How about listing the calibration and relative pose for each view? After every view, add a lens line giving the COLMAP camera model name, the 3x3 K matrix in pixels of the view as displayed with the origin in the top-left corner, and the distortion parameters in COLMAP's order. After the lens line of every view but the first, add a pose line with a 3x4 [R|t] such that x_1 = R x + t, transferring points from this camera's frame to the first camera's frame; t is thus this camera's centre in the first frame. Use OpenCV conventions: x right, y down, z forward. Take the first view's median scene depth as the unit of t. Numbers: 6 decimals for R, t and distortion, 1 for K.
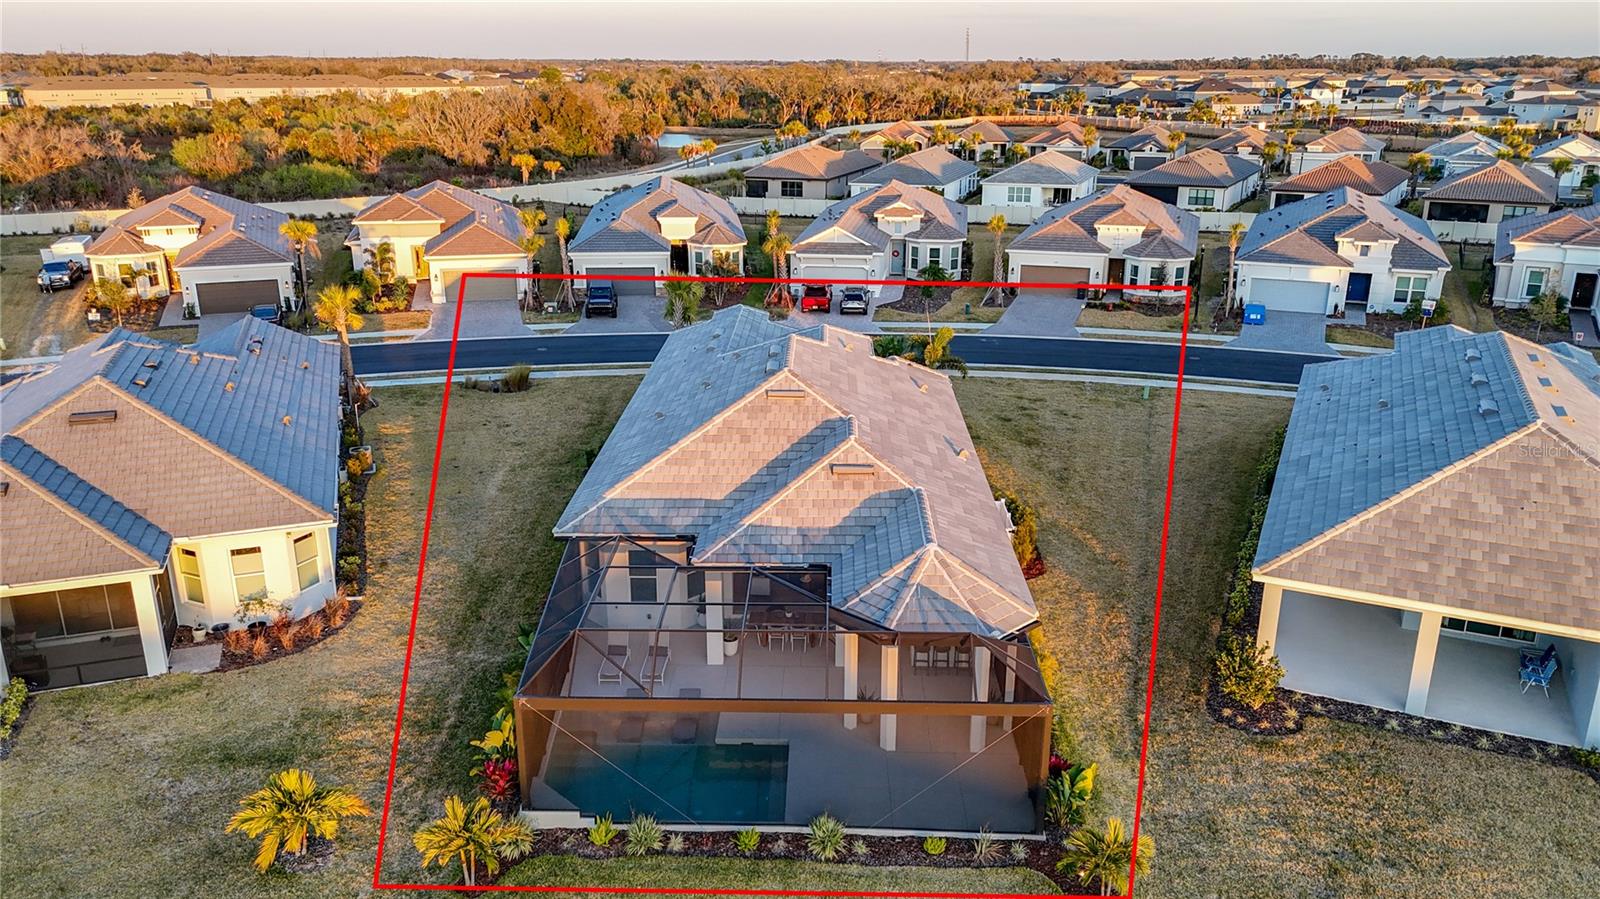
lens RADIAL K [[1192.7, 0, 800.0], [0, 1192.7, 449.5], [0, 0, 1]] dist [0.070018, -0.001104]
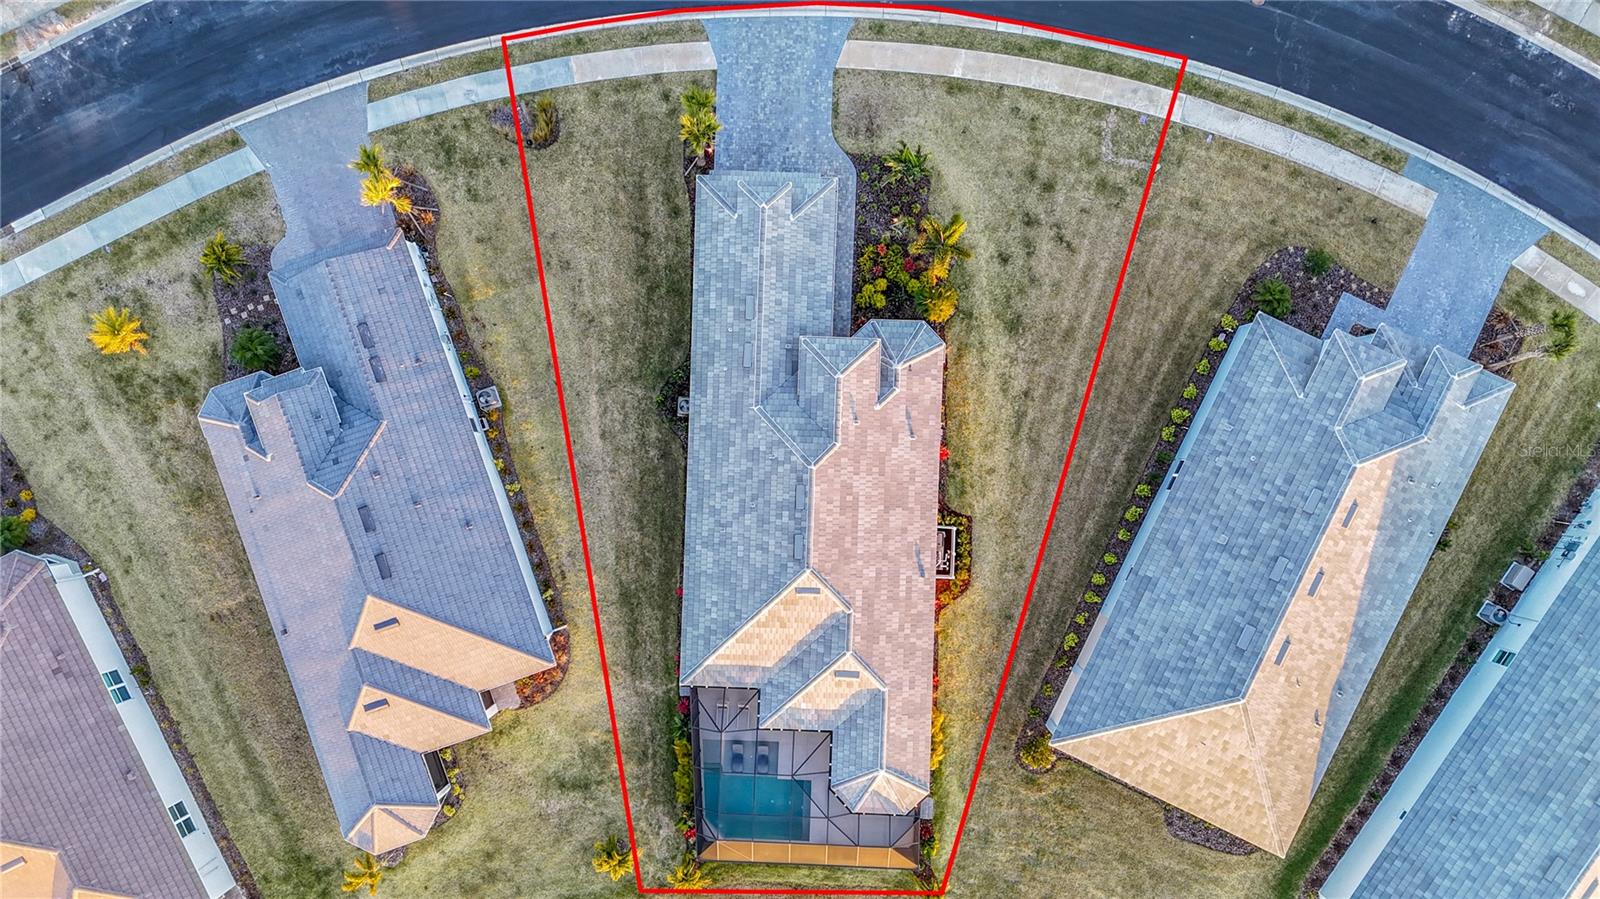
lens RADIAL K [[1192.7, 0, 800.0], [0, 1192.7, 449.5], [0, 0, 1]] dist [0.070018, -0.001104]
pose [[0.999609, 0.012267, -0.025126, 0.015088], [0.020351, 0.297011, 0.954657, -1.687104], [0.019173, -0.954795, 0.296645, 0.778332]]
